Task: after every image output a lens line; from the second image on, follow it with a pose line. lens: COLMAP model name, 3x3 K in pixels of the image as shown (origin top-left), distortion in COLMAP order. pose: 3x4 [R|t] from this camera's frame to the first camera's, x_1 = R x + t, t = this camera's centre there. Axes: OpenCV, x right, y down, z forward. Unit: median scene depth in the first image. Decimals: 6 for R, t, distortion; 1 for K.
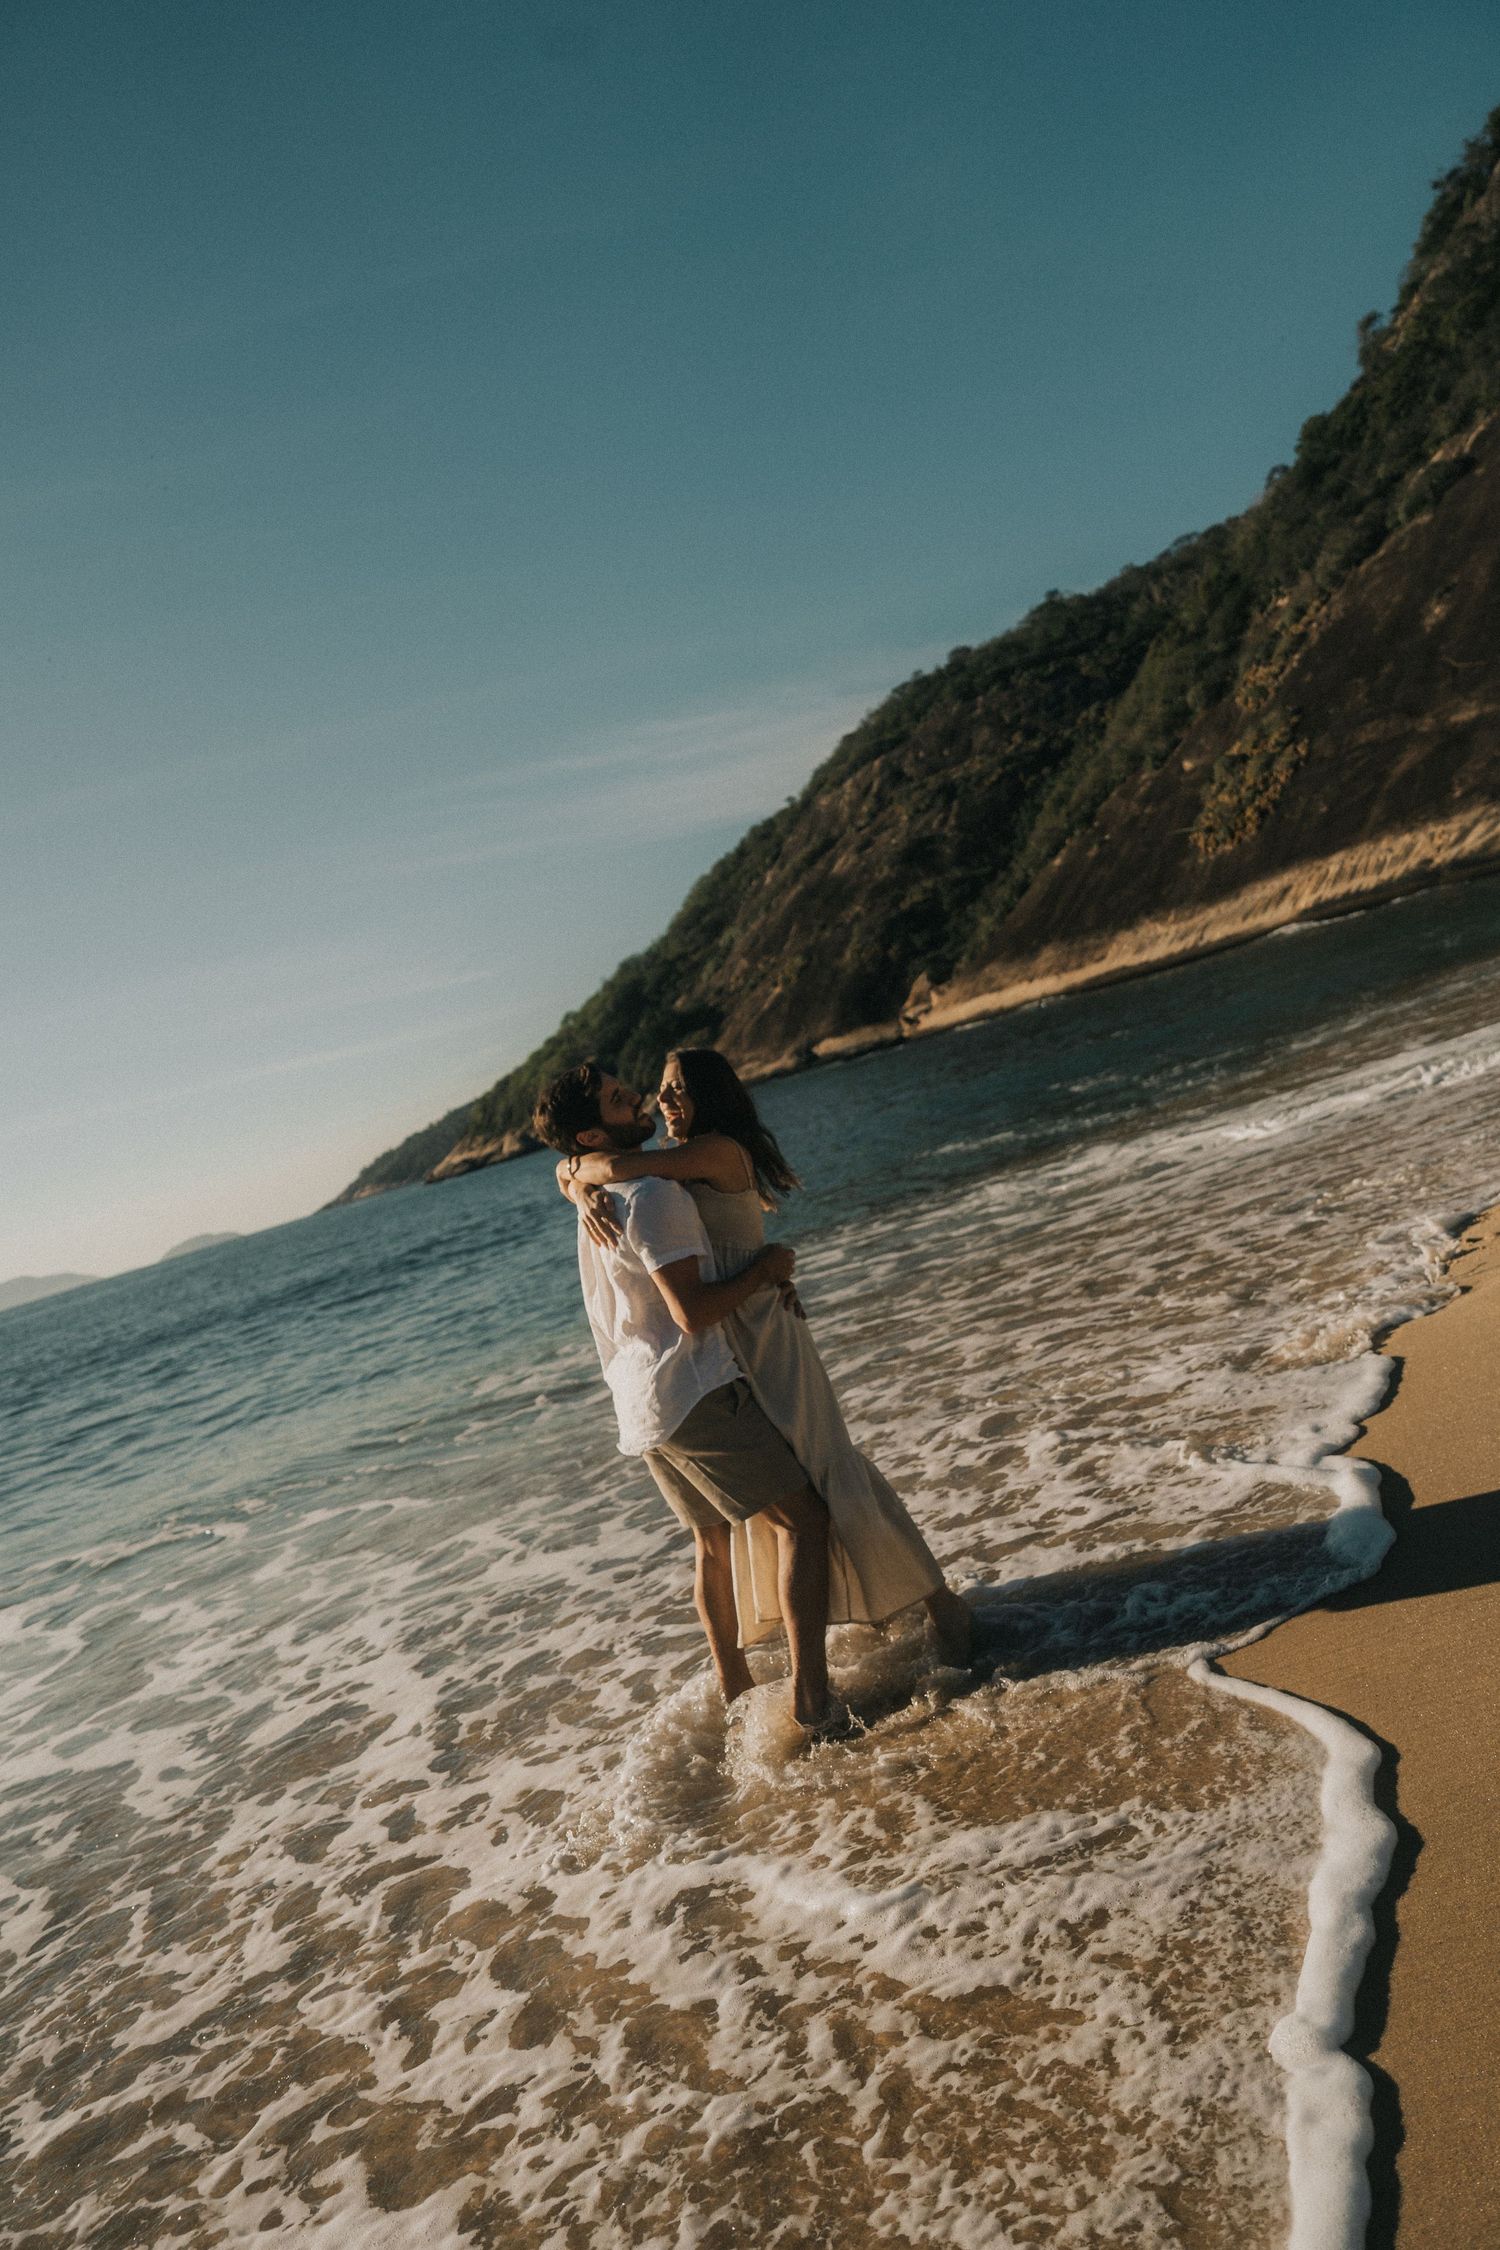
lens RADIAL K [[1503.1, 0, 750.0], [0, 1503.1, 1125.0], [0, 0, 1]] dist [0.000288, 0.002629]
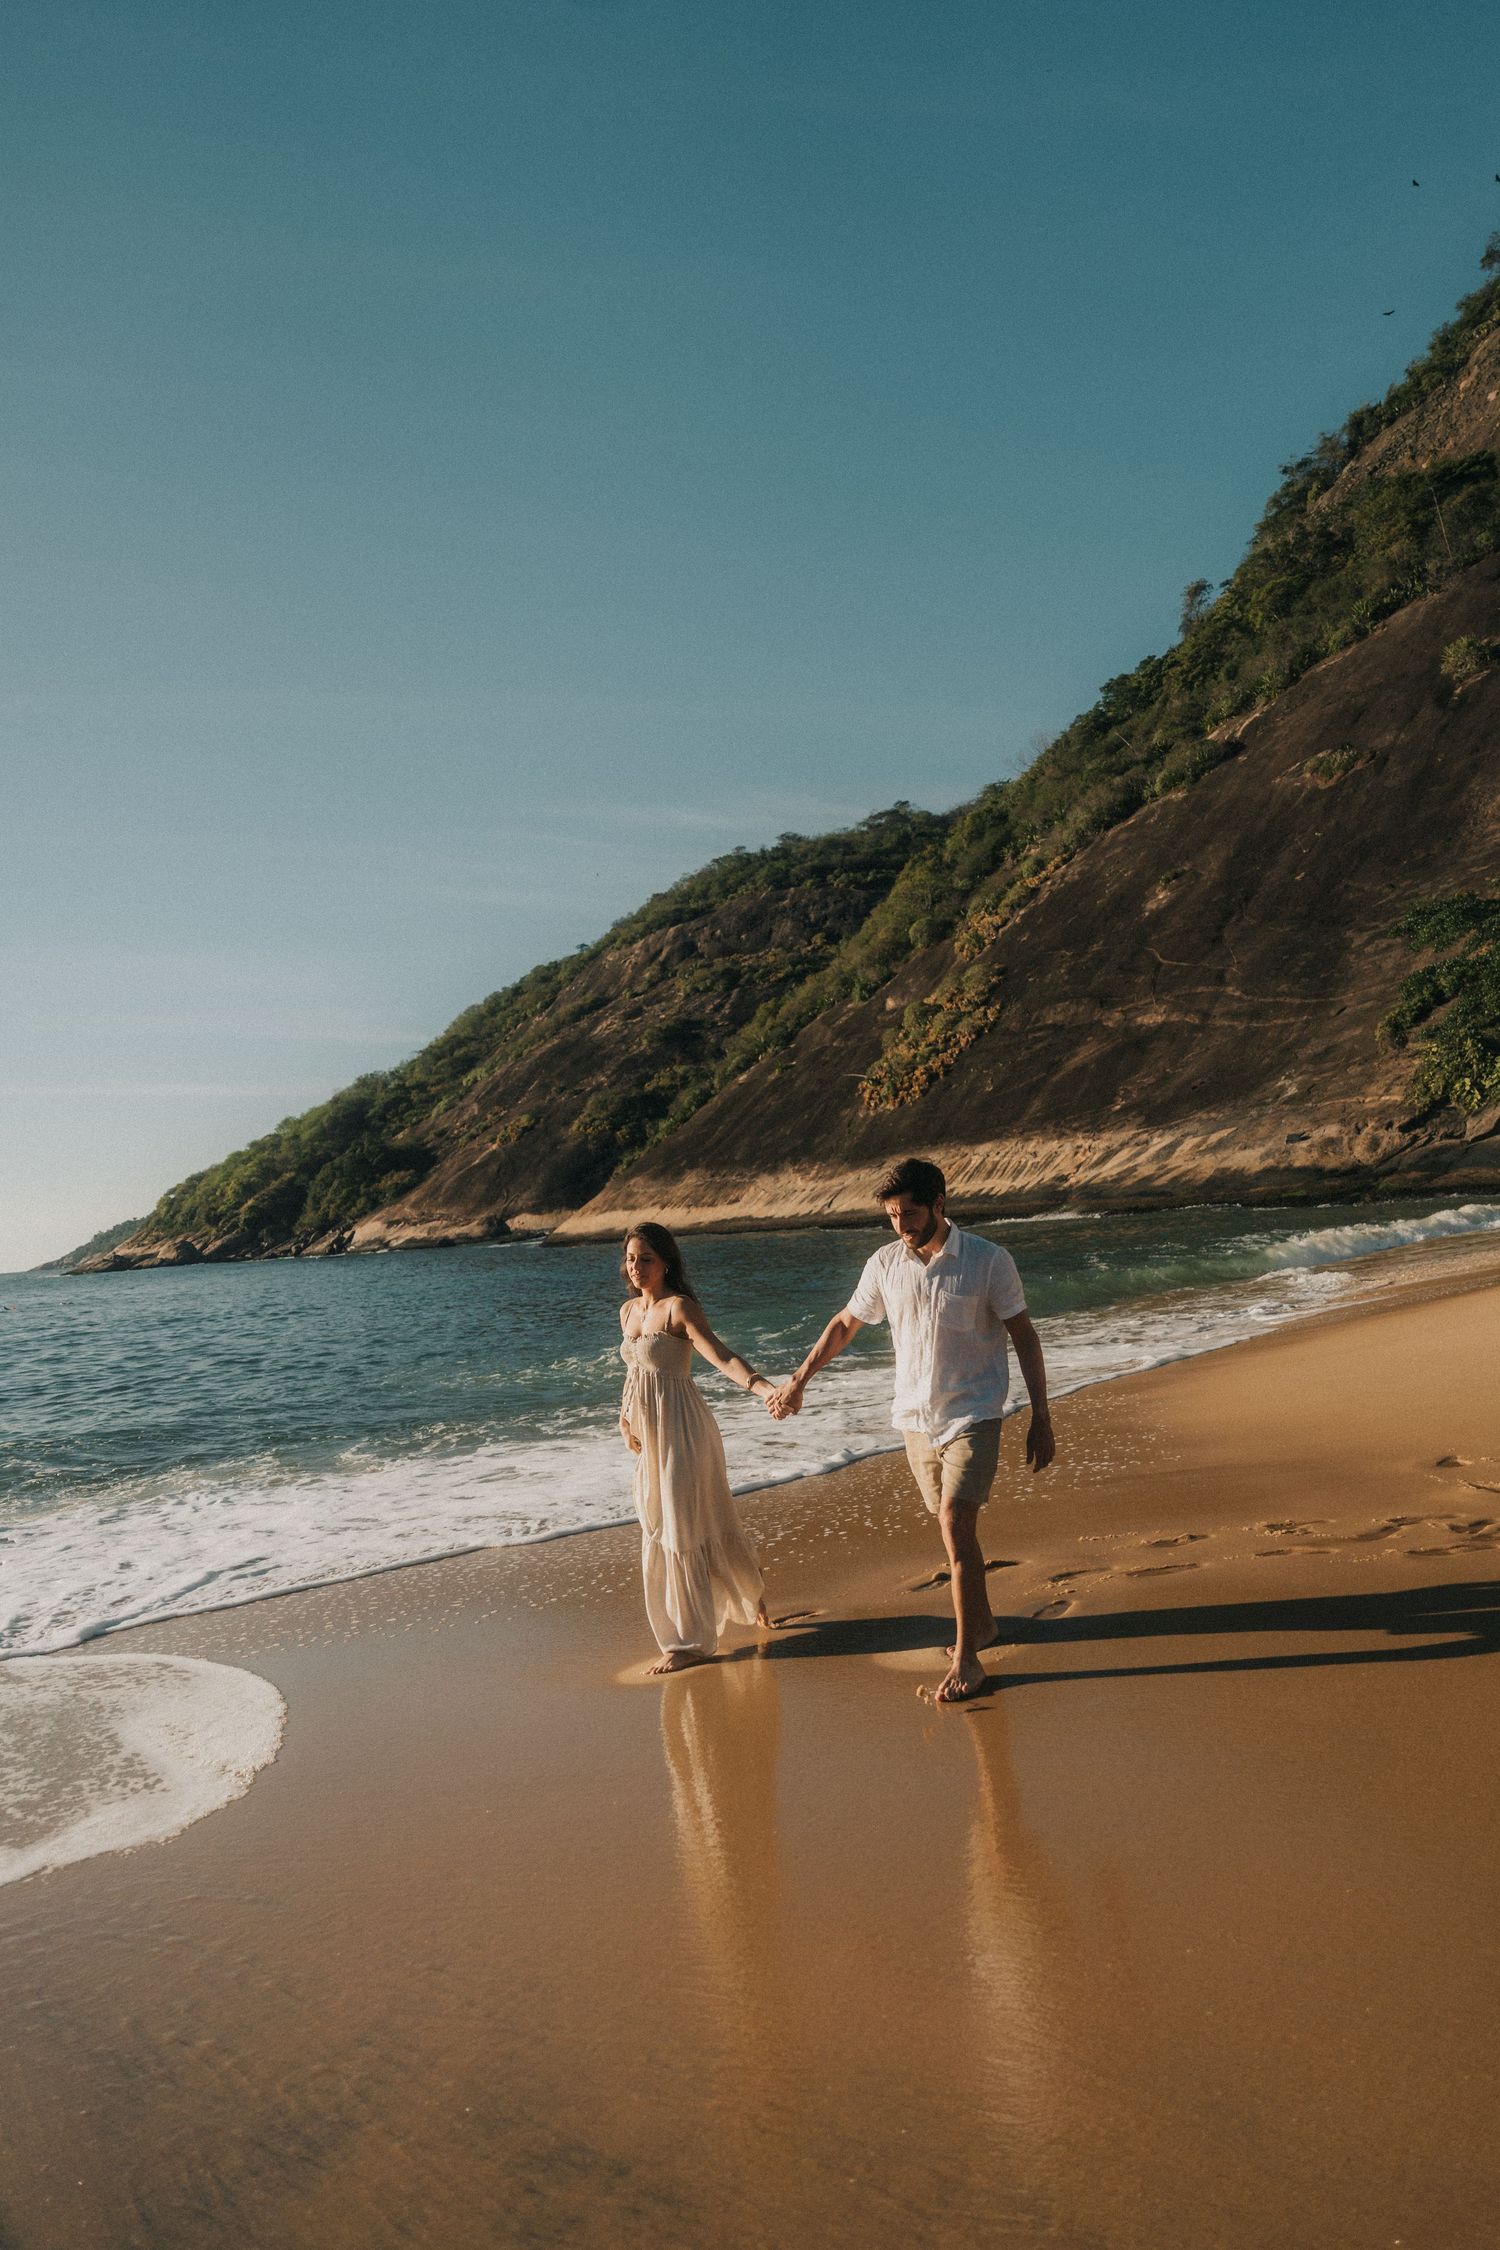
lens RADIAL K [[1569.3, 0, 750.0], [0, 1569.3, 1125.0], [0, 0, 1]] dist [-0.002974, -0.000248]
pose [[0.970048, 0.224736, 0.092199, 0.125202], [-0.213502, 0.969830, -0.117671, -0.041613], [-0.115863, 0.094462, 0.988763, 0.106290]]
